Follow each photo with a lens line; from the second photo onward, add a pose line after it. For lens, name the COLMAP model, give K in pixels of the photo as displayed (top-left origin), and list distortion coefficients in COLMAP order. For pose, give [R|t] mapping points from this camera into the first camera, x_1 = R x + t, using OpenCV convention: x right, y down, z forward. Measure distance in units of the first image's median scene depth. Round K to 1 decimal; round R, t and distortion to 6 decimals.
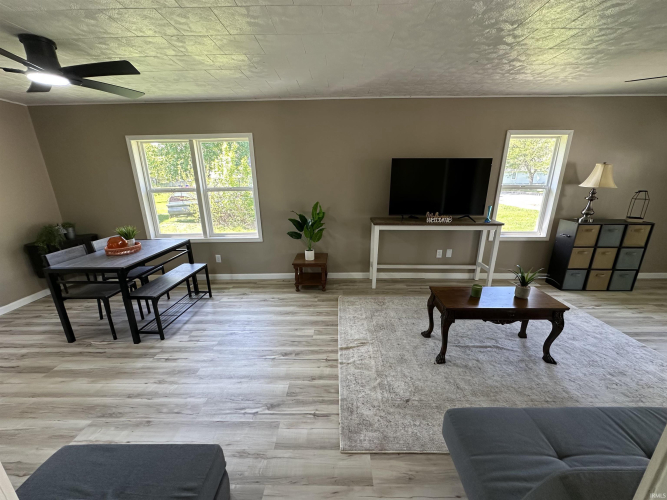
lens RADIAL K [[267.4, 0, 332.5], [0, 267.4, 253.1], [0, 0, 1]] dist [-0.002892, 0.000561]
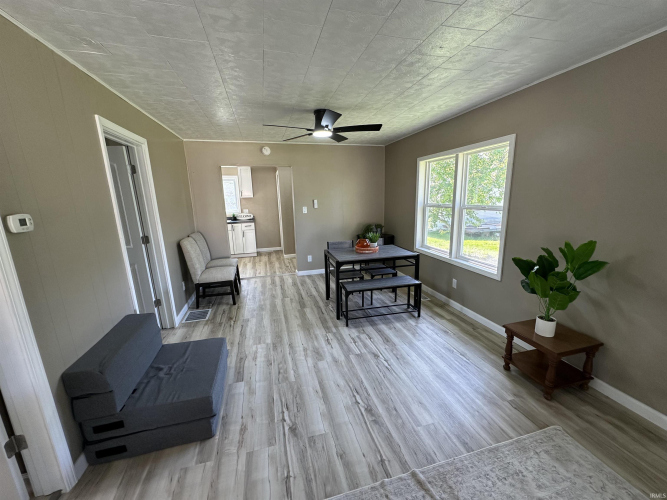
lens RADIAL K [[267.4, 0, 333.3], [0, 267.4, 250.2], [0, 0, 1]] dist [-0.002892, 0.000561]
pose [[0.267483, 0.204852, -0.941535, 0.411097], [-0.253035, 0.957779, 0.136501, -0.153815], [0.929745, 0.201730, 0.308025, 0.488245]]
